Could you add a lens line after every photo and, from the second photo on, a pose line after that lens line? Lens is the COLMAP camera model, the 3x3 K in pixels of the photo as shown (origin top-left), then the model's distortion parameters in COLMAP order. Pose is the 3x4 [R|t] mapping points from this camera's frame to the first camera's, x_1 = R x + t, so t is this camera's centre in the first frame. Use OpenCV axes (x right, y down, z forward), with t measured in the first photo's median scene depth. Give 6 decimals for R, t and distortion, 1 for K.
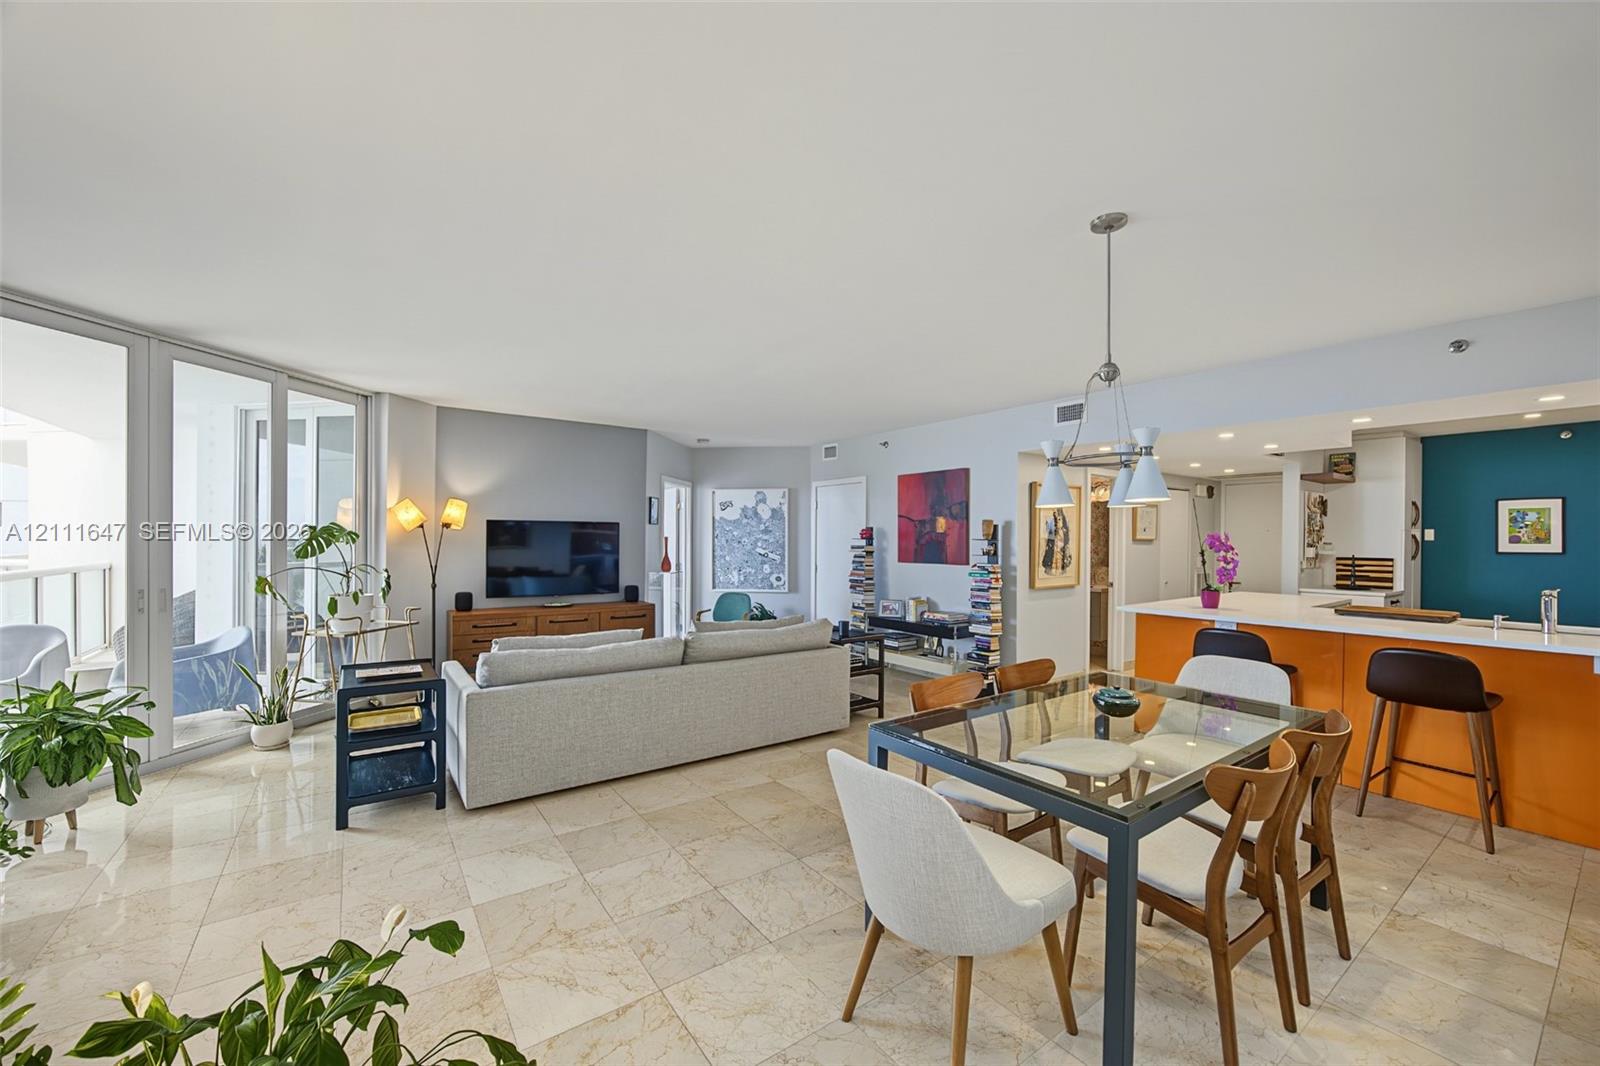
lens RADIAL K [[637.2, 0, 807.4], [0, 637.2, 539.2], [0, 0, 1]] dist [-0.000845, 0.000071]
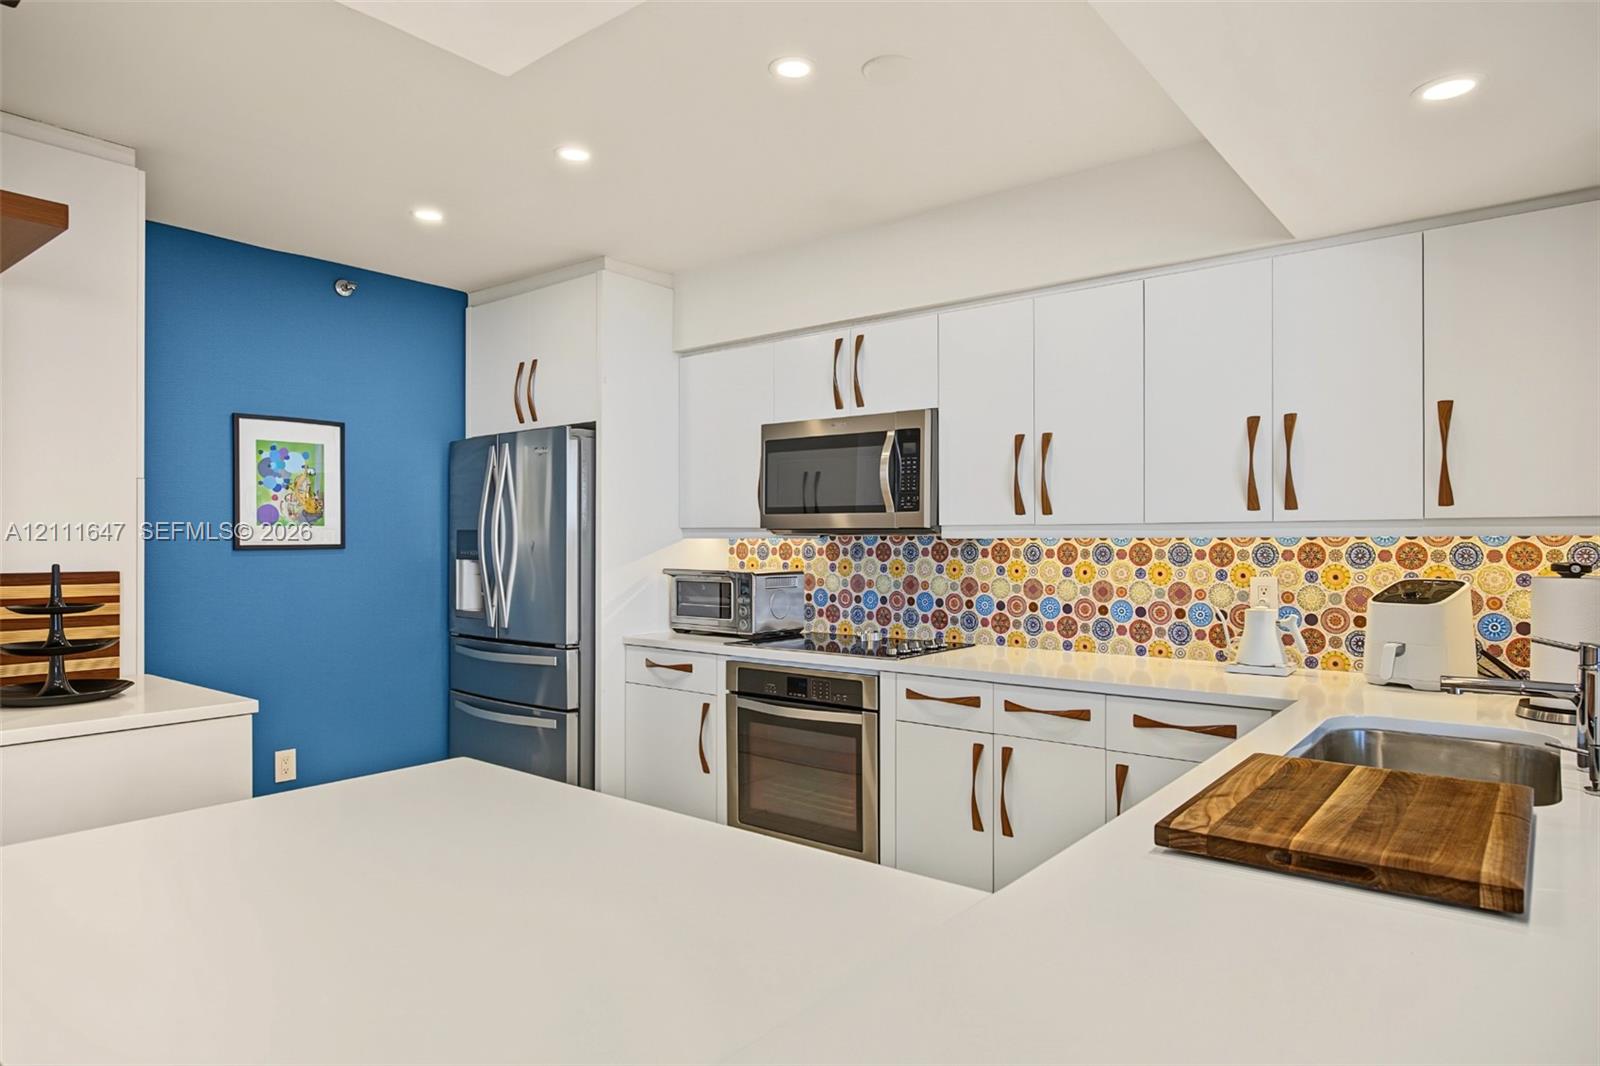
lens RADIAL K [[938.2, 0, 794.3], [0, 938.2, 540.6], [0, 0, 1]] dist [0.000052, 0.000894]
pose [[-0.255947, -0.005445, 0.966676, 0.431239], [-0.000818, 0.999985, 0.005416, 0.013562], [-0.966691, 0.000595, -0.255947, 0.825505]]
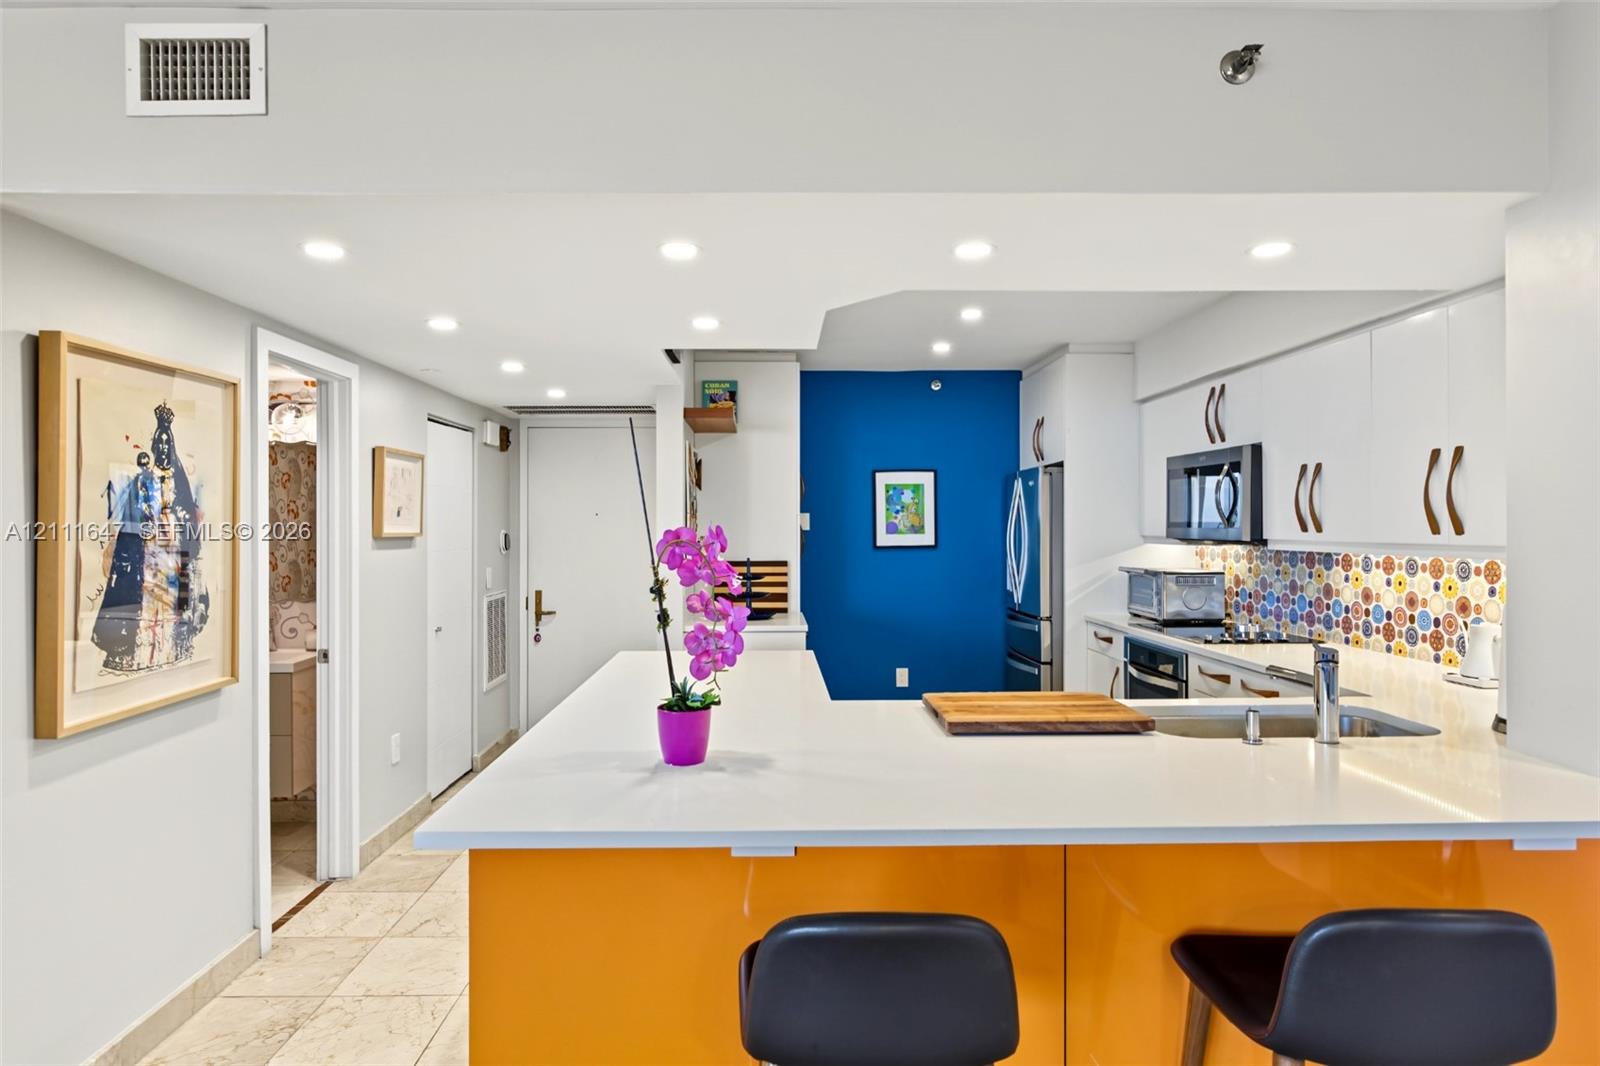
lens RADIAL K [[938.2, 0, 794.3], [0, 938.2, 540.6], [0, 0, 1]] dist [0.000052, 0.000894]
pose [[0.583082, -0.021733, 0.812122, 0.201100], [0.007686, 0.999745, 0.021235, -0.008481], [-0.812377, -0.006140, 0.583101, 0.480406]]
